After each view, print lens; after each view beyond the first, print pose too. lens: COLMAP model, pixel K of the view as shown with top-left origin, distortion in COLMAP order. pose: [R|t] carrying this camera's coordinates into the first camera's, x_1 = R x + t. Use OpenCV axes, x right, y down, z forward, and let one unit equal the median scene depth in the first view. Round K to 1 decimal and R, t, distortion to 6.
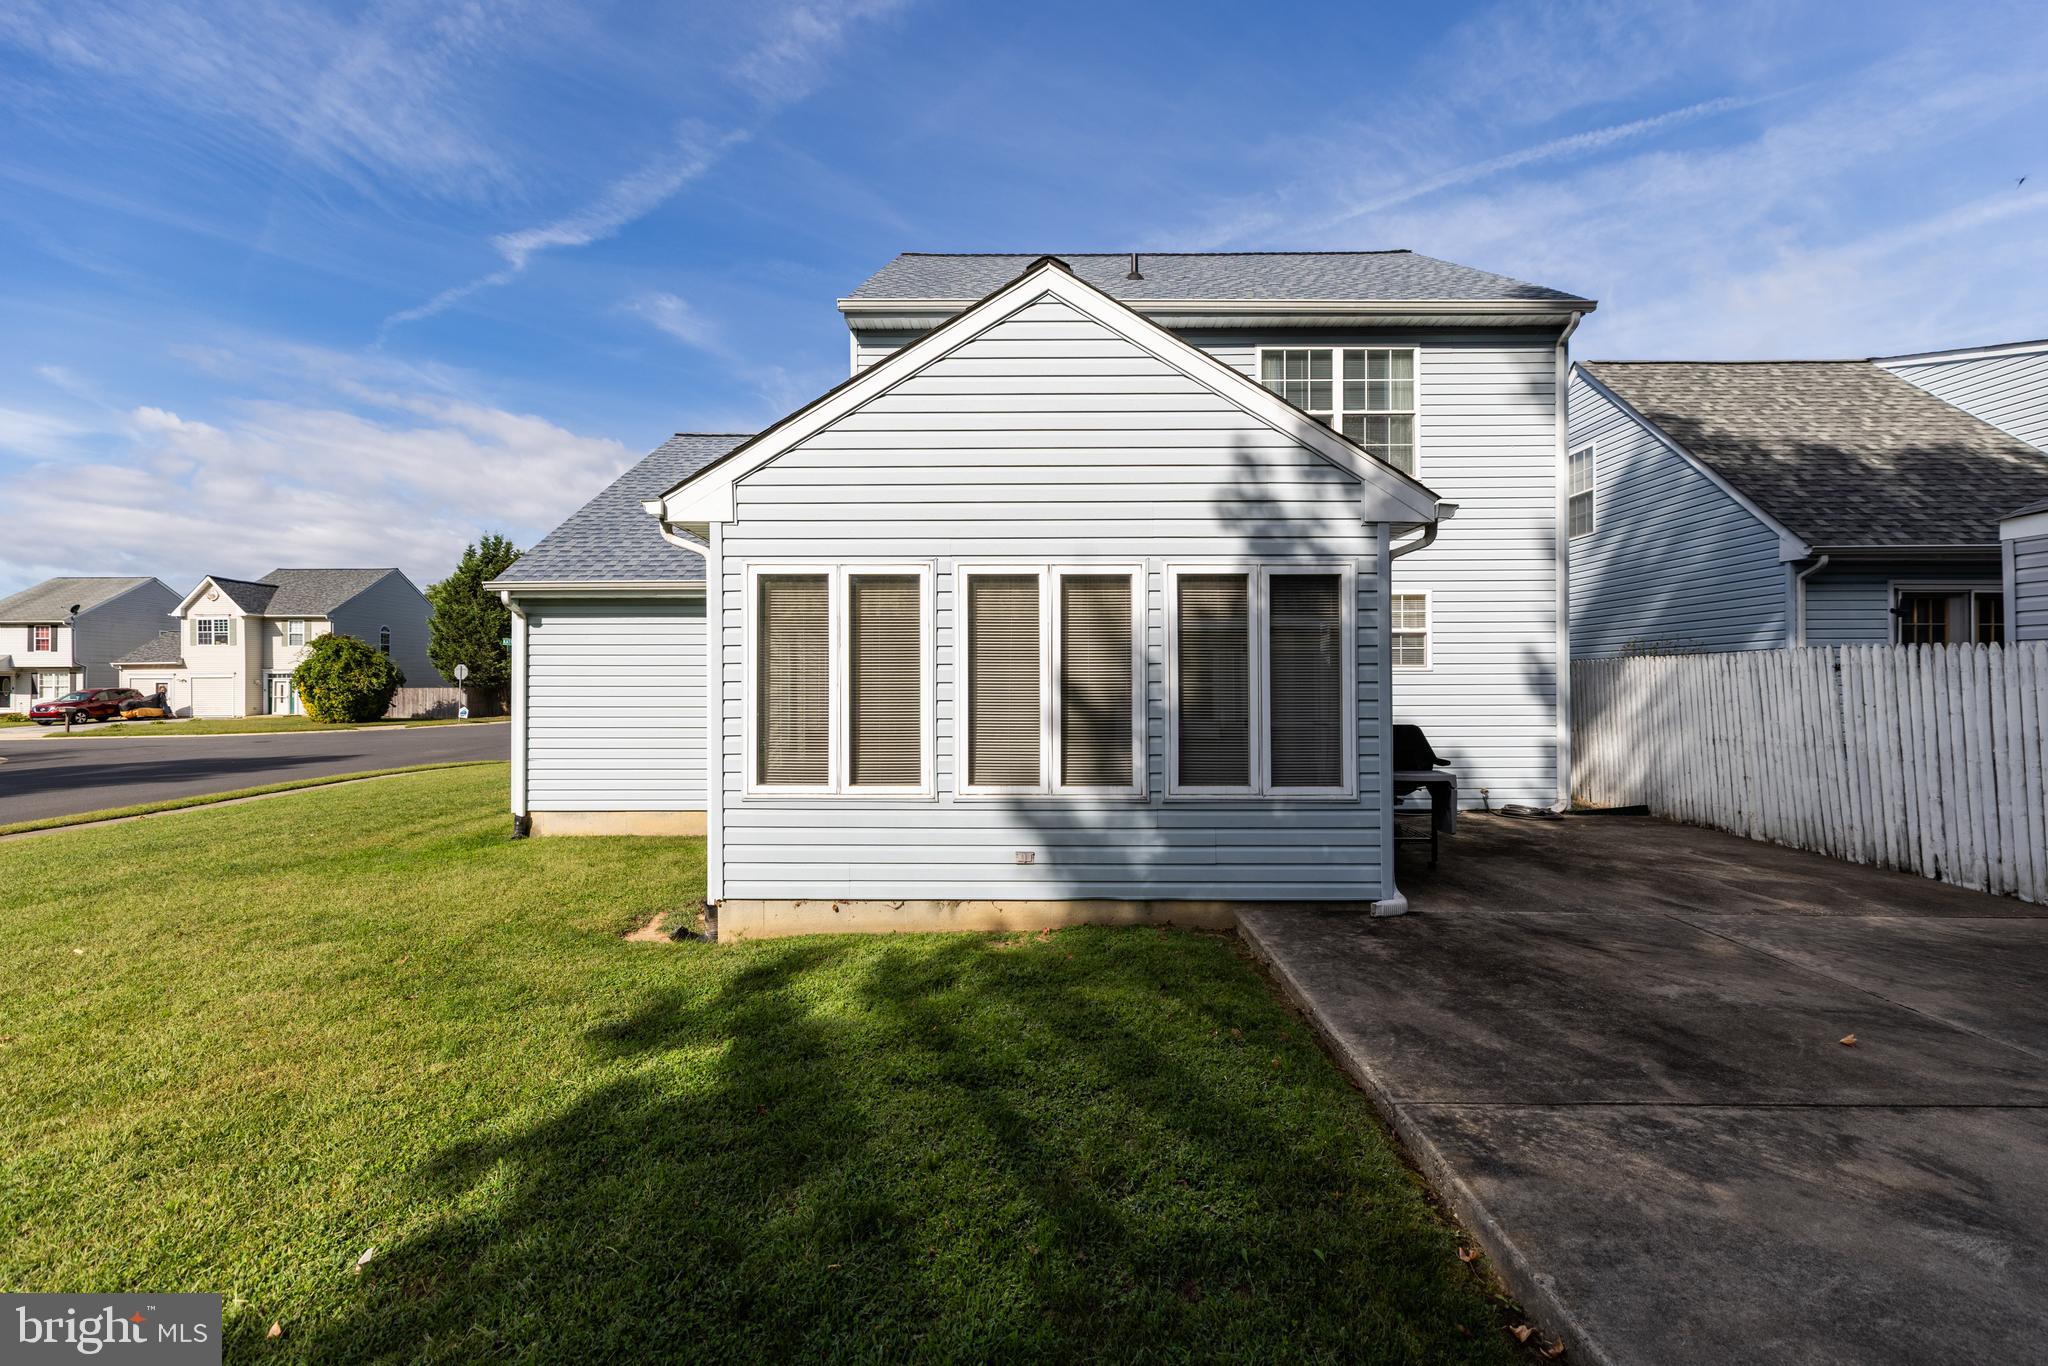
lens RADIAL K [[933.1, 0, 1043.2], [0, 933.1, 673.9], [0, 0, 1]] dist [0.000598, 0.001763]
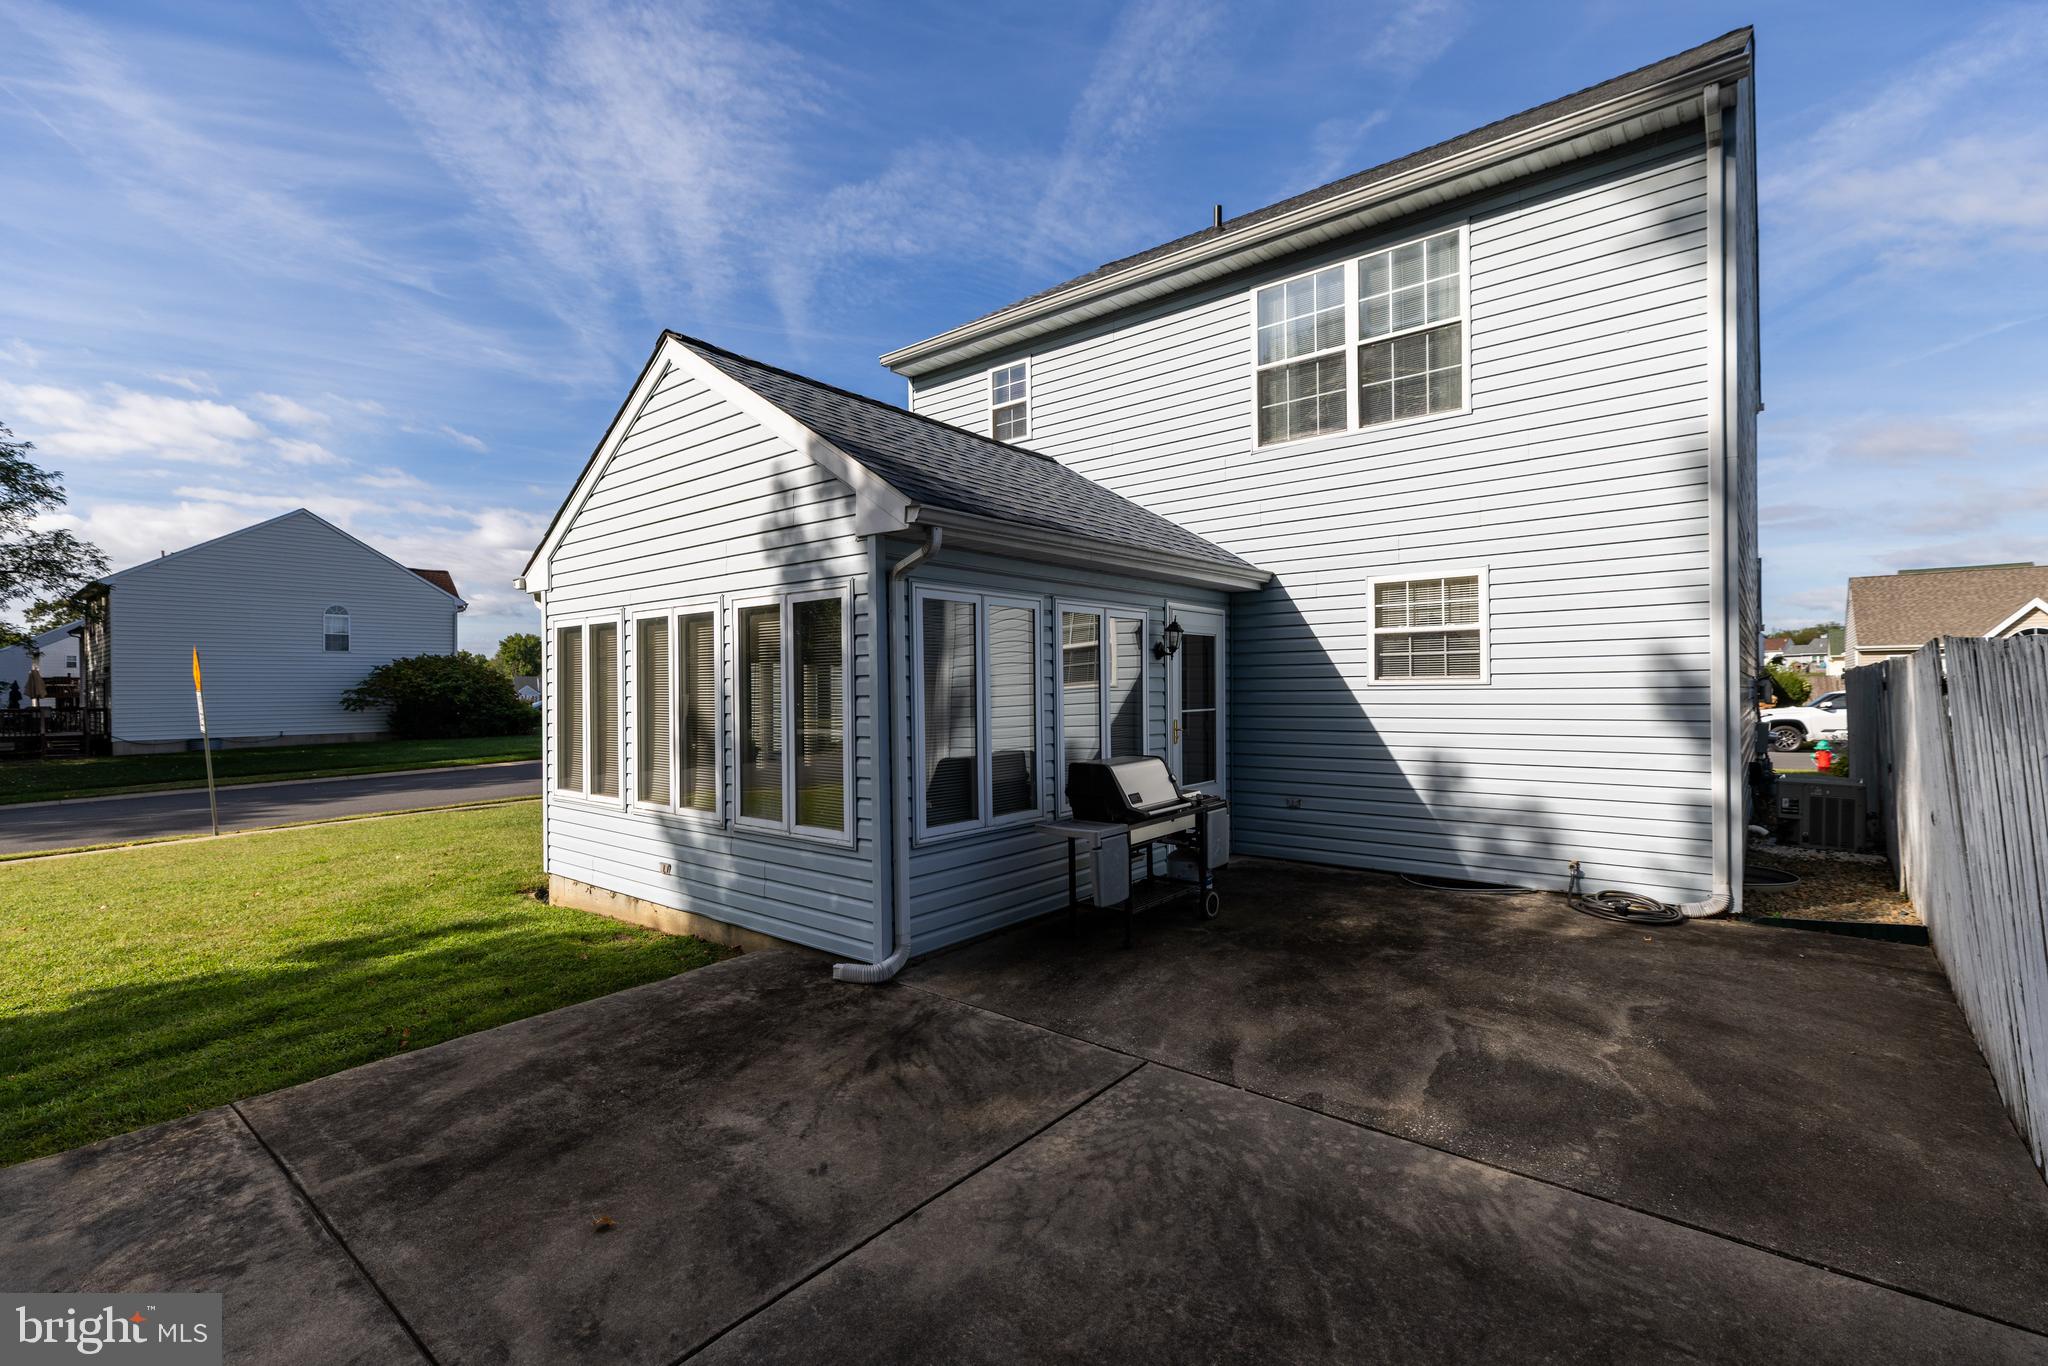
lens RADIAL K [[931.8, 0, 1015.3], [0, 931.8, 679.1], [0, 0, 1]] dist [0.004809, 0.000243]
pose [[0.762913, -0.012539, -0.646380, 1.033687], [0.018458, 0.999827, 0.002390, -0.026875], [0.646238, -0.013755, 0.763012, 0.415648]]
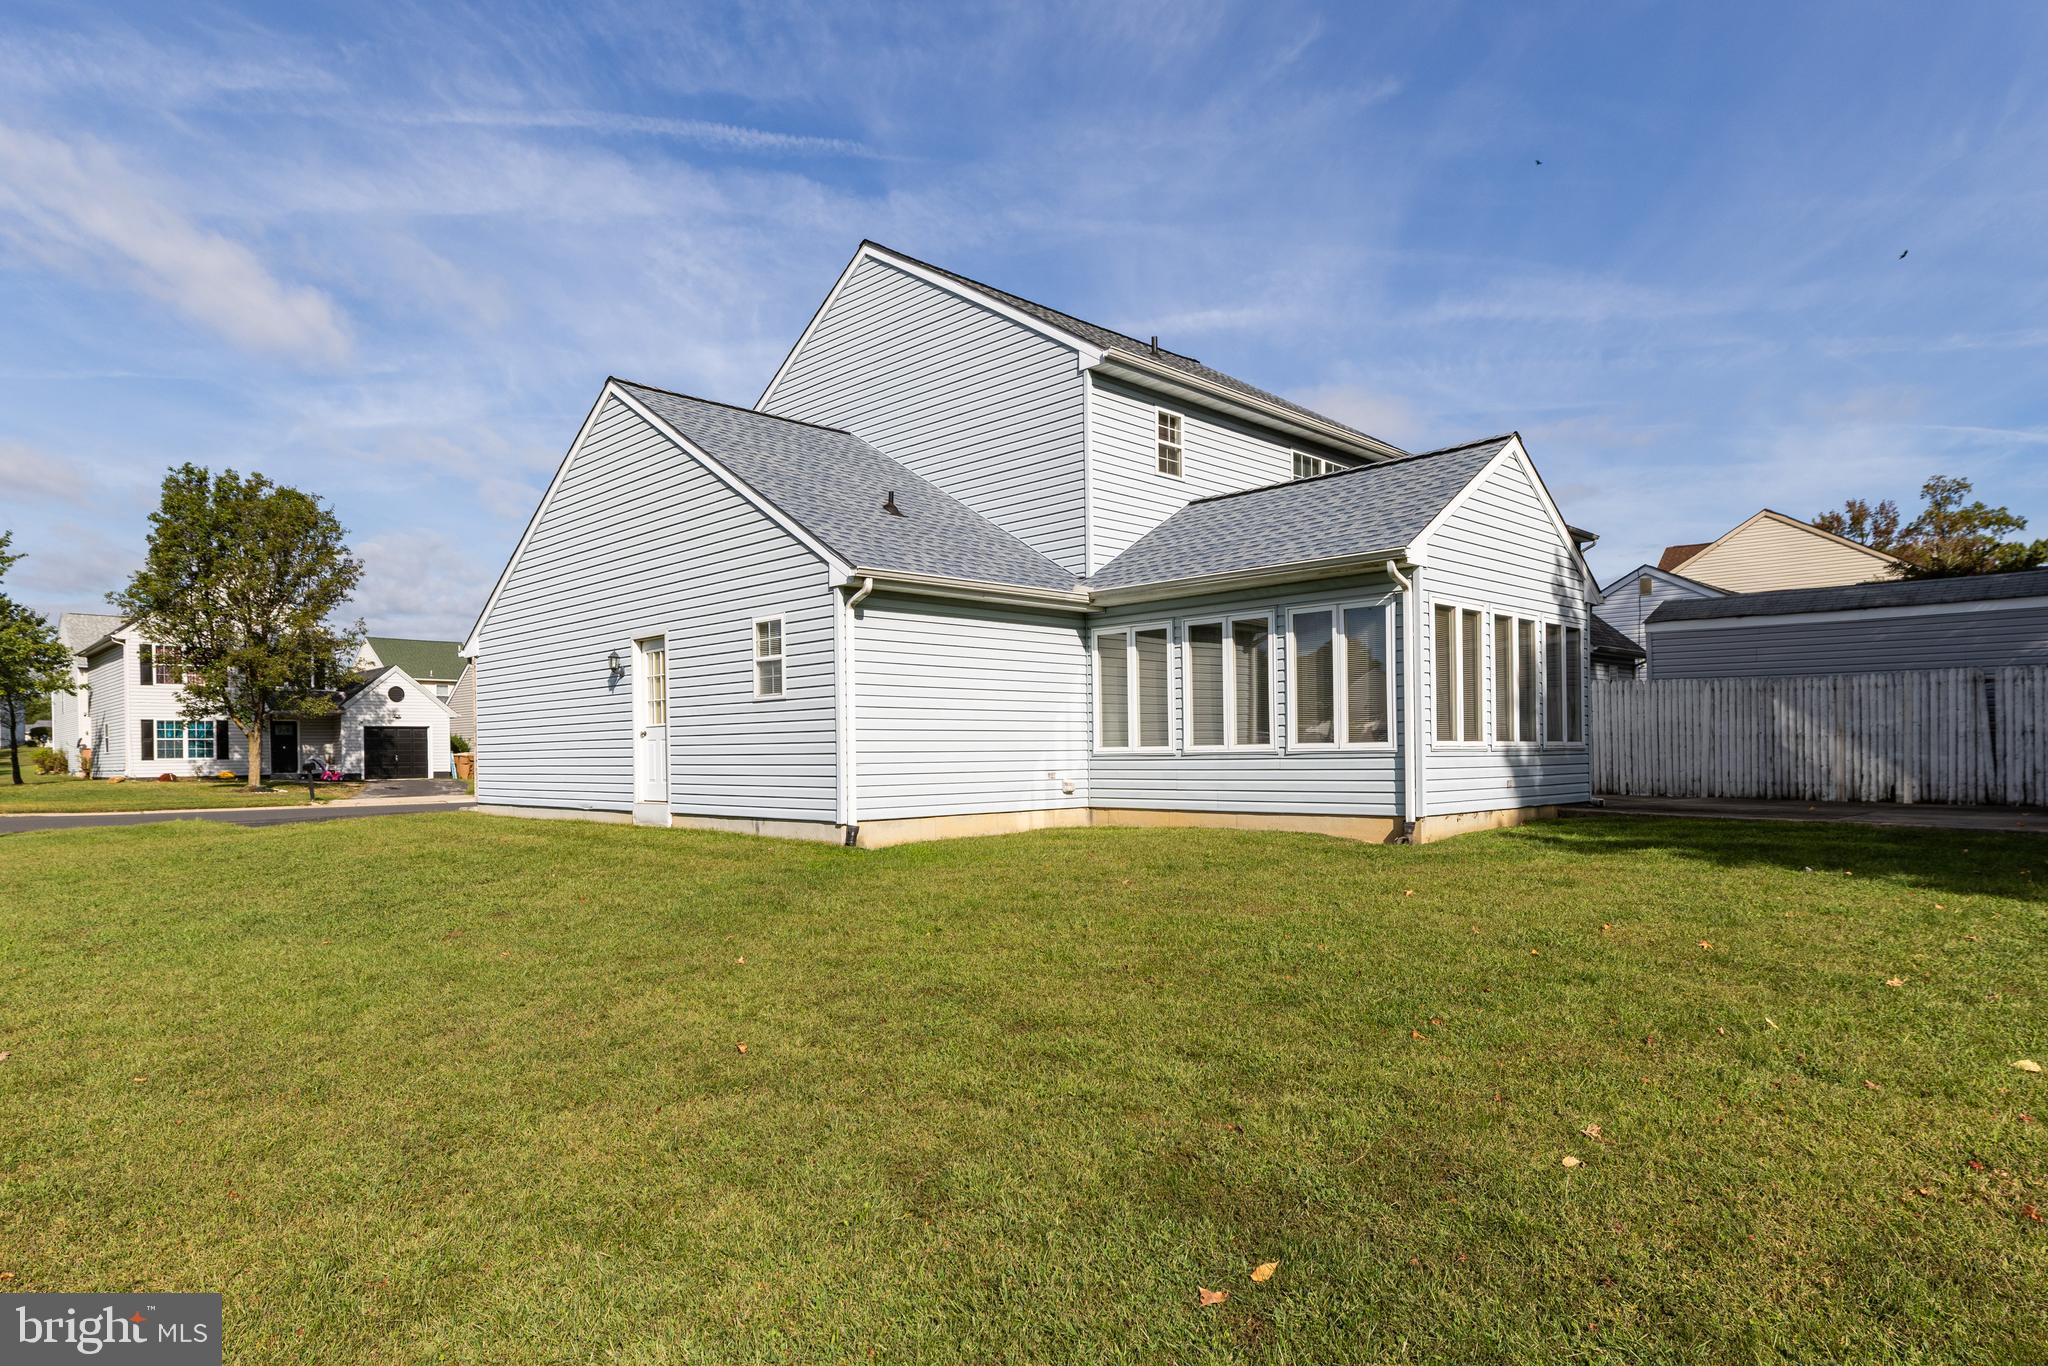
lens RADIAL K [[1185.0, 0, 1062.0], [0, 1185.0, 740.2], [0, 0, 1]] dist [-0.000277, 0.000700]
pose [[0.694809, -0.000886, 0.719194, -2.119581], [0.000369, 1.000000, 0.000876, 0.114879], [-0.719195, -0.000343, 0.694809, 0.092513]]
